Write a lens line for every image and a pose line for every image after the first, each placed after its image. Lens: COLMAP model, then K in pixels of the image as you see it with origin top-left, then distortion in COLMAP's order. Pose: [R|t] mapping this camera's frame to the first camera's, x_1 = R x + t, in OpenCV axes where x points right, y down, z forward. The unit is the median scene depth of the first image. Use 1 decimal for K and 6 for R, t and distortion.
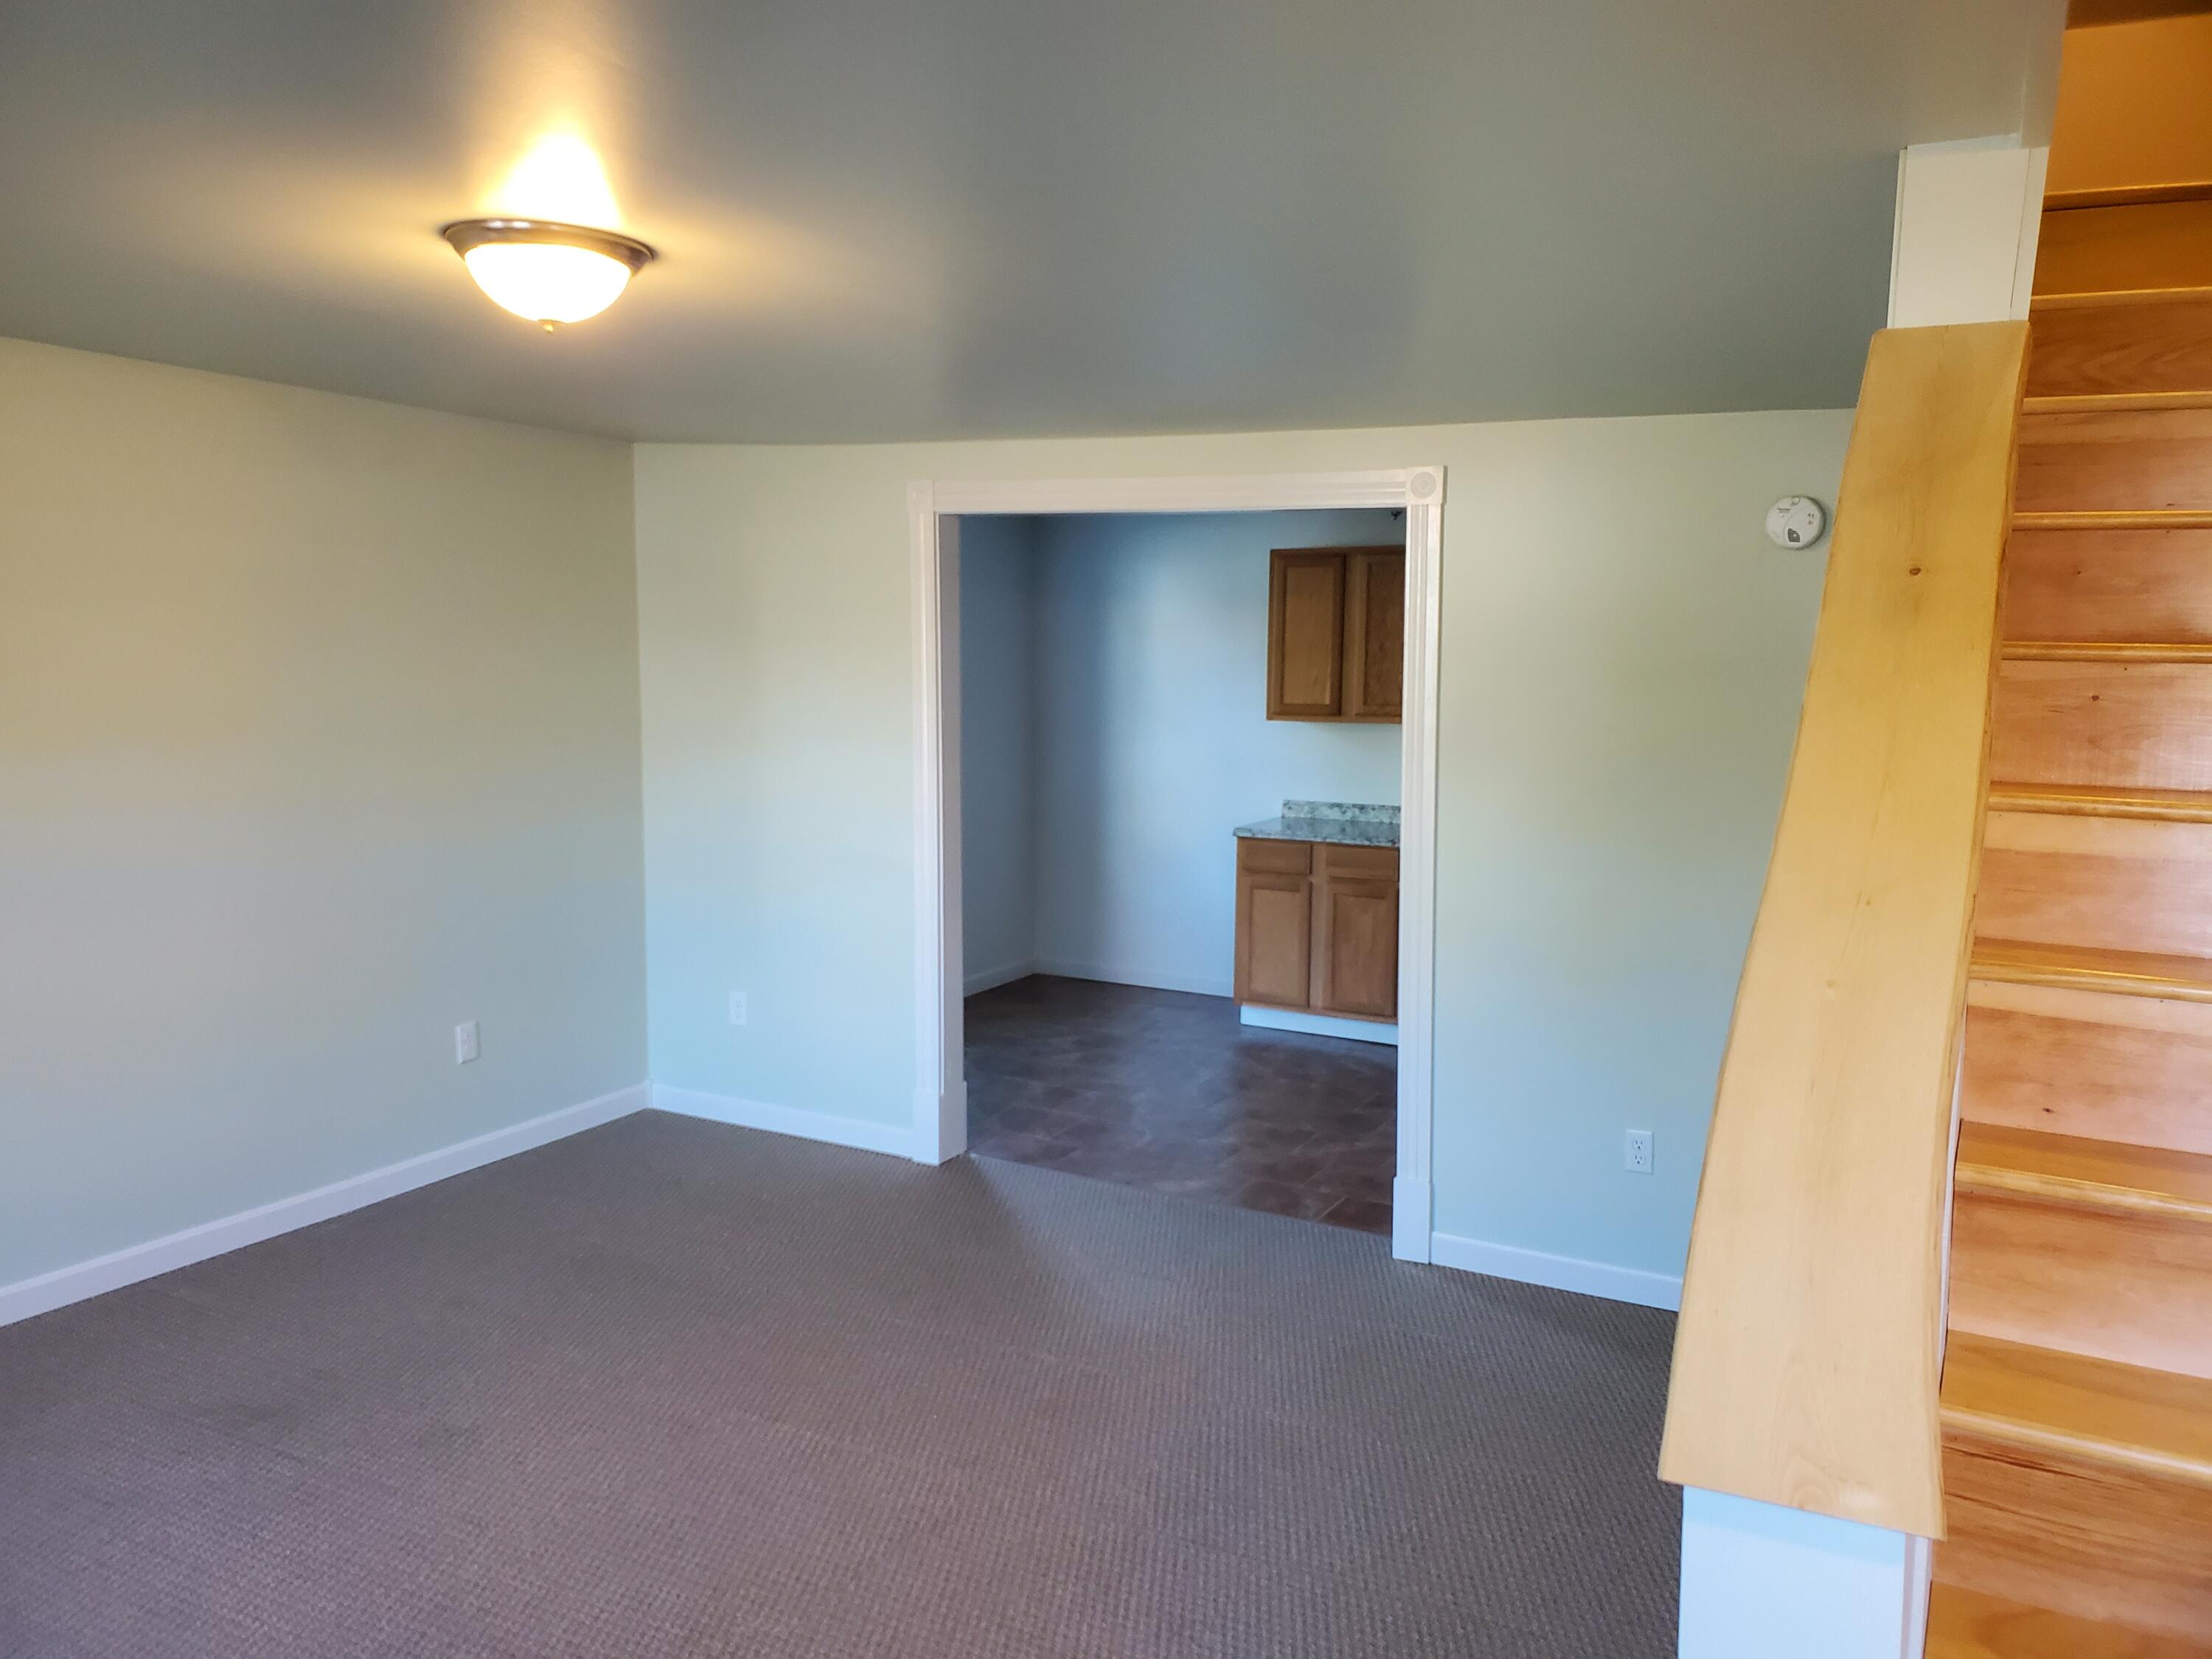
lens RADIAL K [[1724.8, 0, 1108.3], [0, 1724.8, 822.8], [0, 0, 1]] dist [-0.001708, -0.001801]
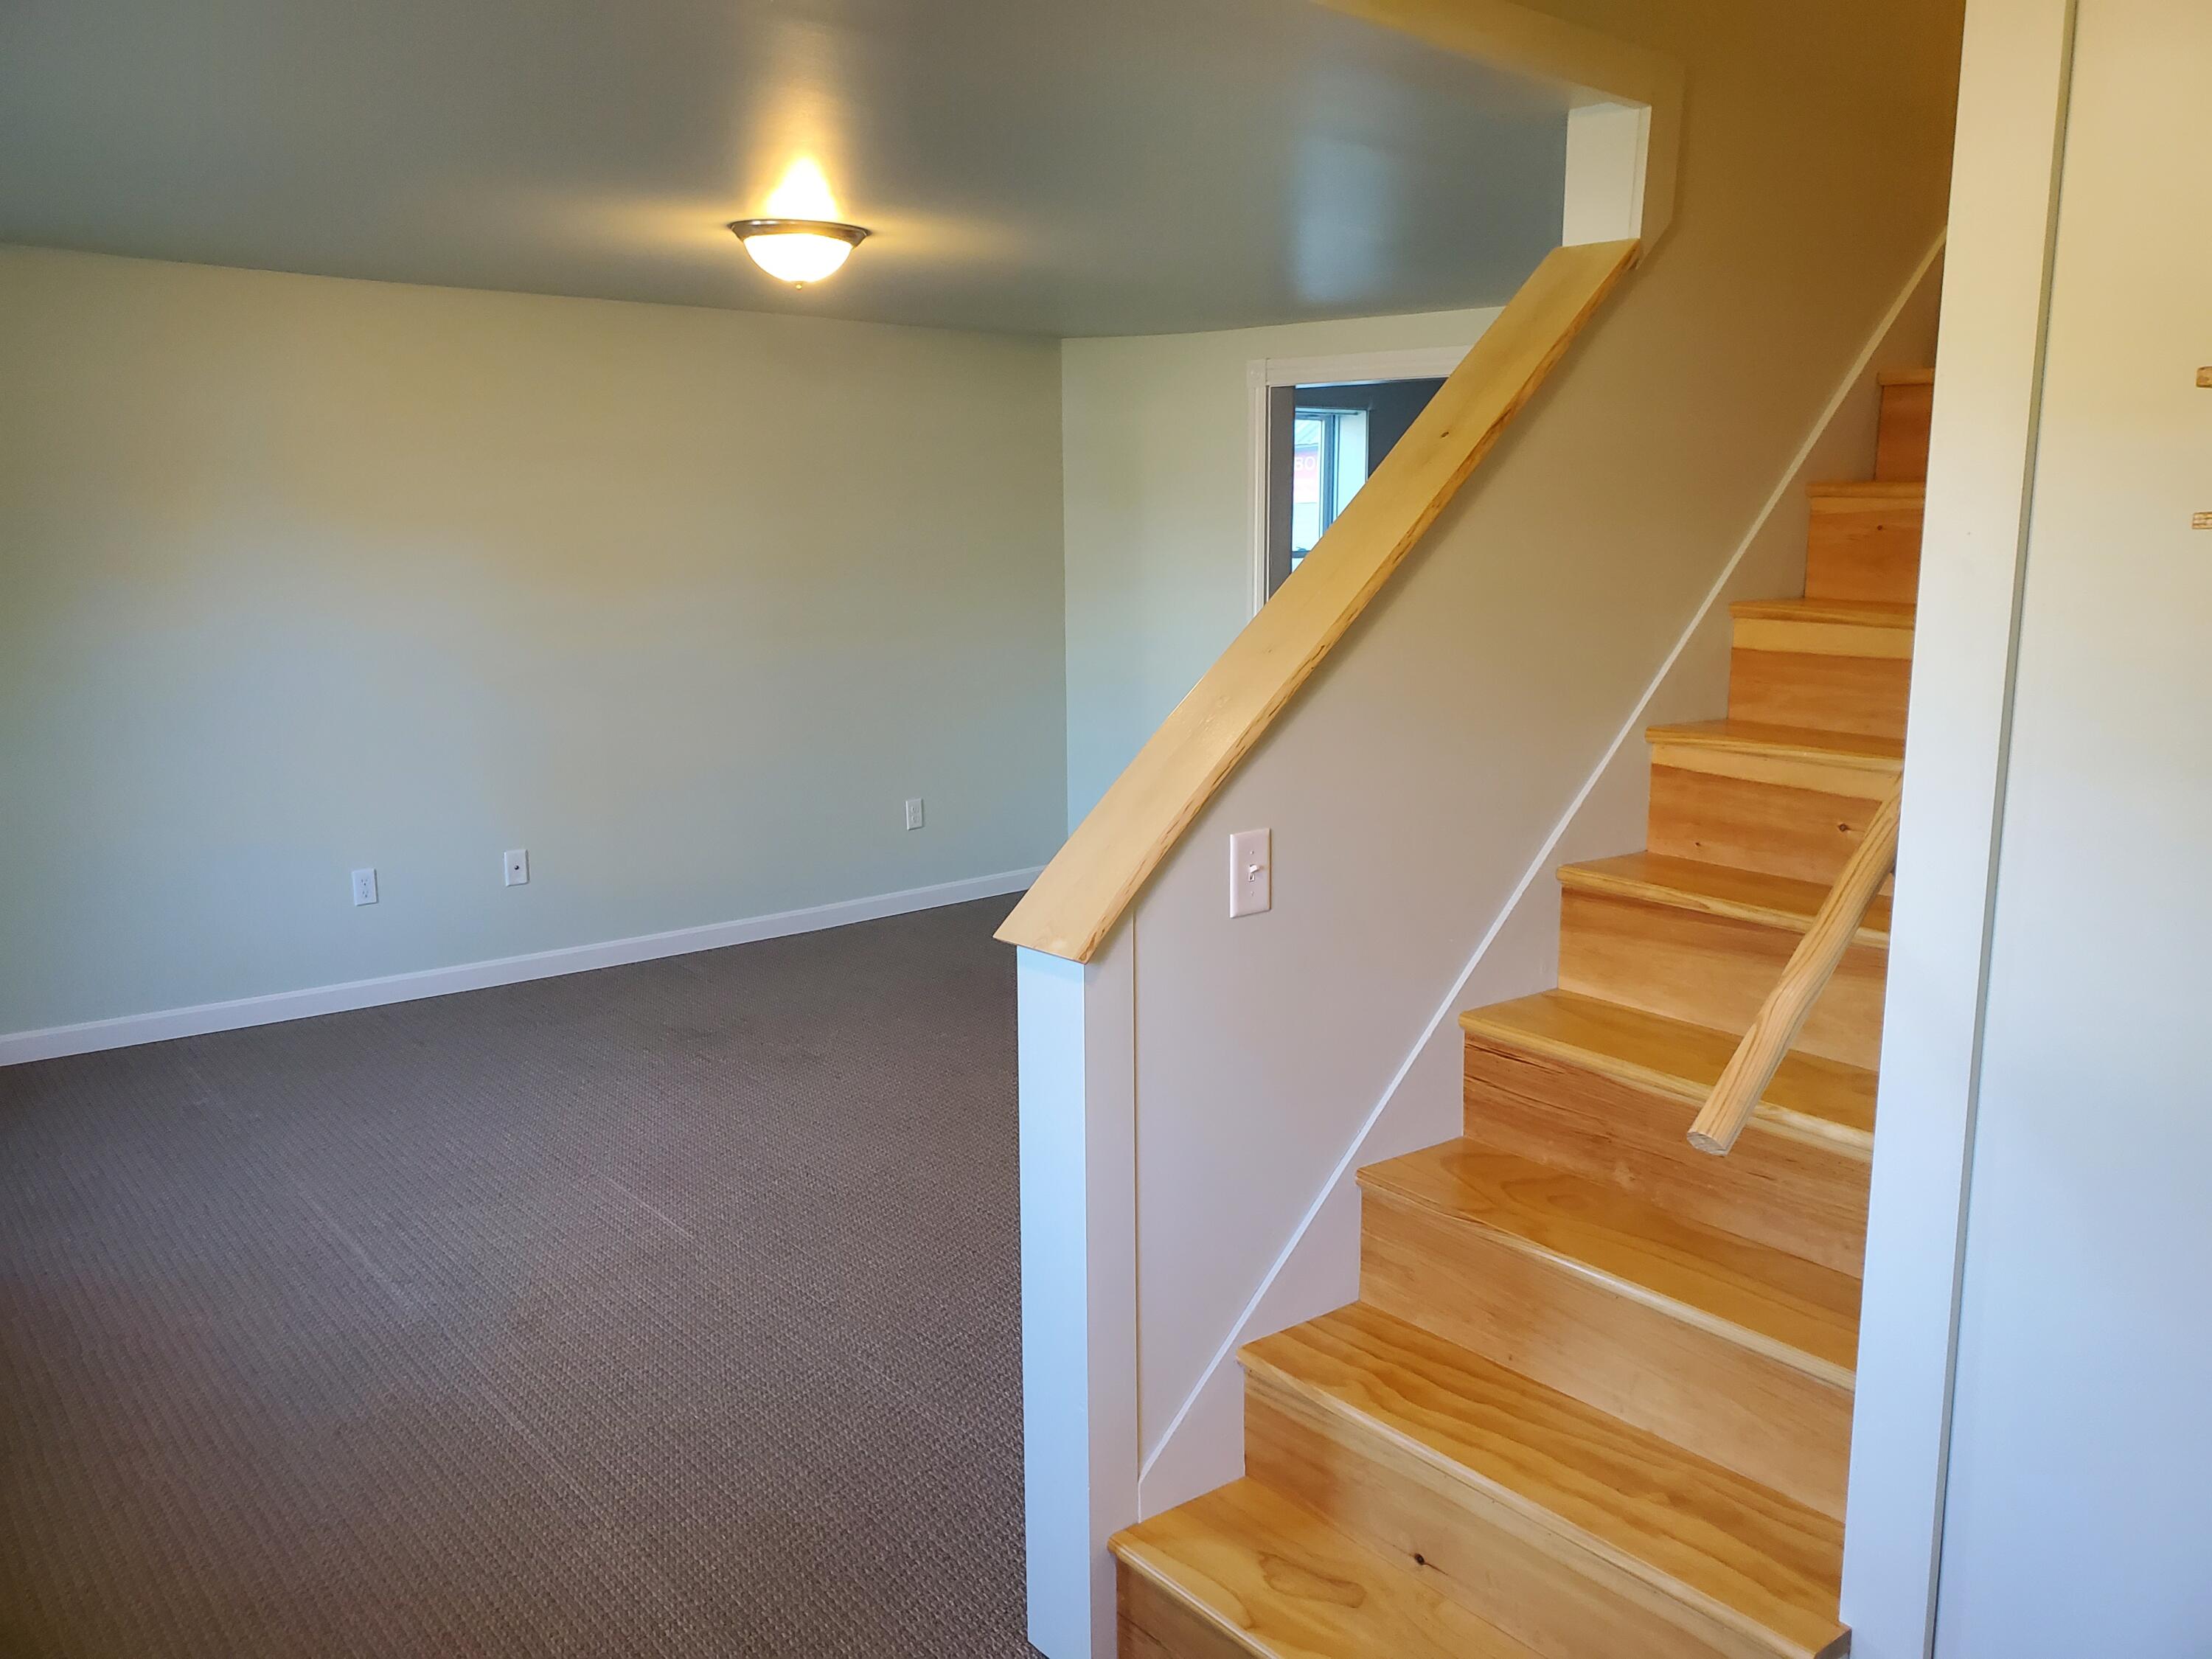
lens RADIAL K [[1708.3, 0, 1106.2], [0, 1708.3, 764.6], [0, 0, 1]] dist [0.005777, 0.001043]
pose [[0.929394, 0.043302, -0.366539, 0.598426], [-0.026131, 0.998322, 0.051681, 0.051772], [0.368162, -0.038454, 0.928966, -0.361837]]
